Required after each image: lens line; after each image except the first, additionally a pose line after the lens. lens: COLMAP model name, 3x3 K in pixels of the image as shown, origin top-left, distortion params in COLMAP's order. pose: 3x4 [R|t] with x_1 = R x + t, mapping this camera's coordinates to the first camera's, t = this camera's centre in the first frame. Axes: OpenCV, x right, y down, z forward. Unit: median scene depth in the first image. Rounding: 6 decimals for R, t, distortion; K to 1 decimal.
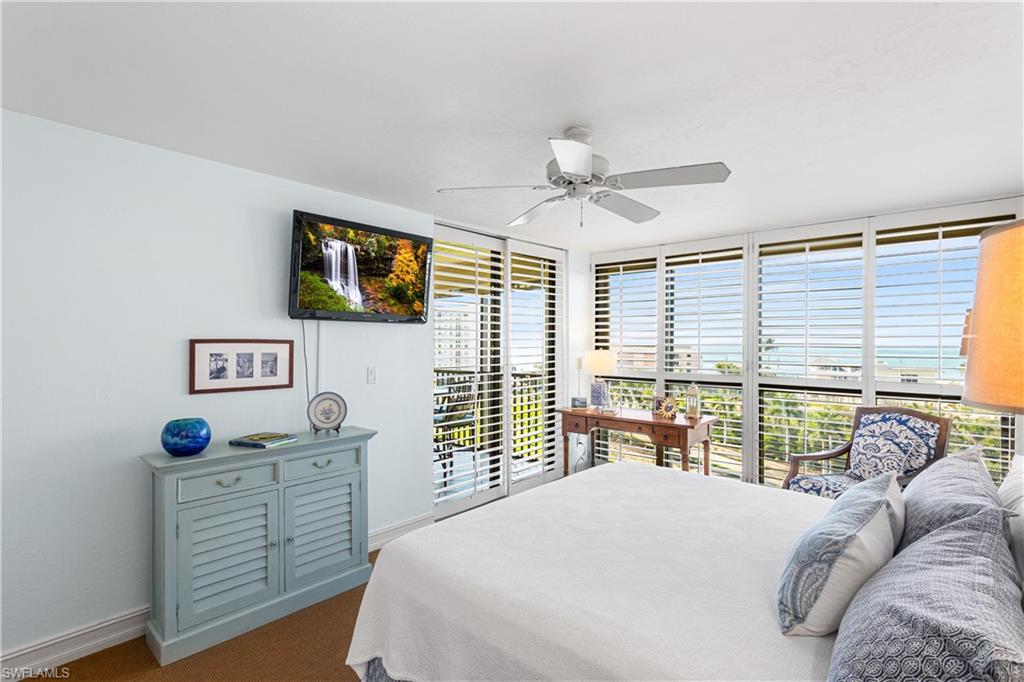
lens RADIAL K [[487.1, 0, 504.1], [0, 487.1, 338.3], [0, 0, 1]] dist [0.000238, 0.002461]
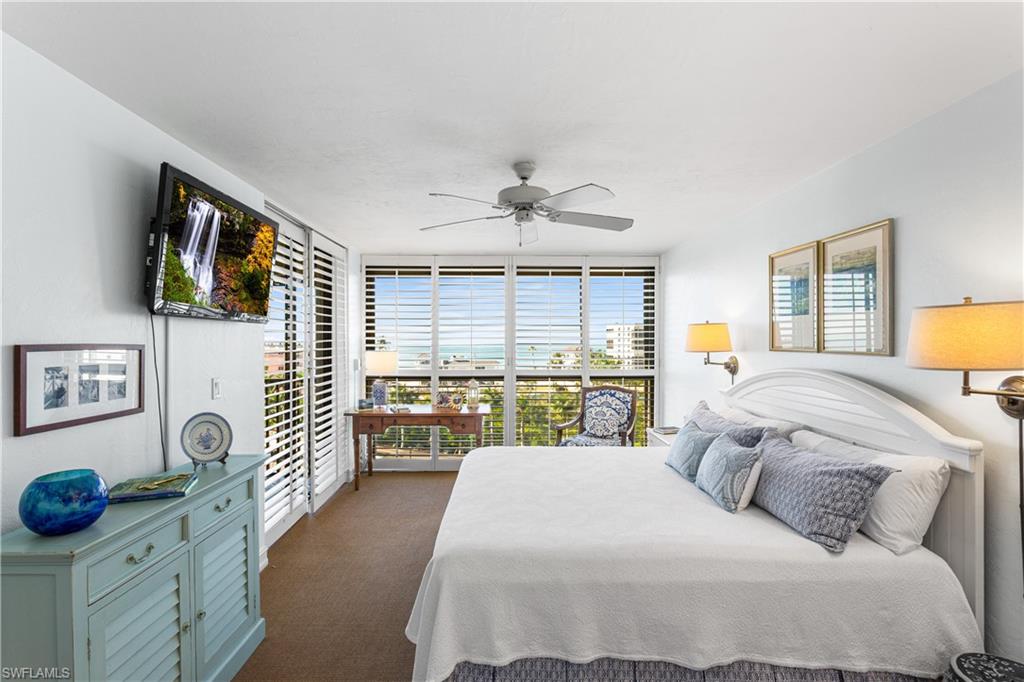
lens RADIAL K [[487.1, 0, 506.3], [0, 487.1, 341.3], [0, 0, 1]] dist [0.000238, 0.002461]
pose [[0.733097, -0.003508, 0.680115, -0.485260], [-0.002147, 0.999970, 0.007471, -0.006700], [-0.680121, -0.006937, 0.733067, 0.116572]]
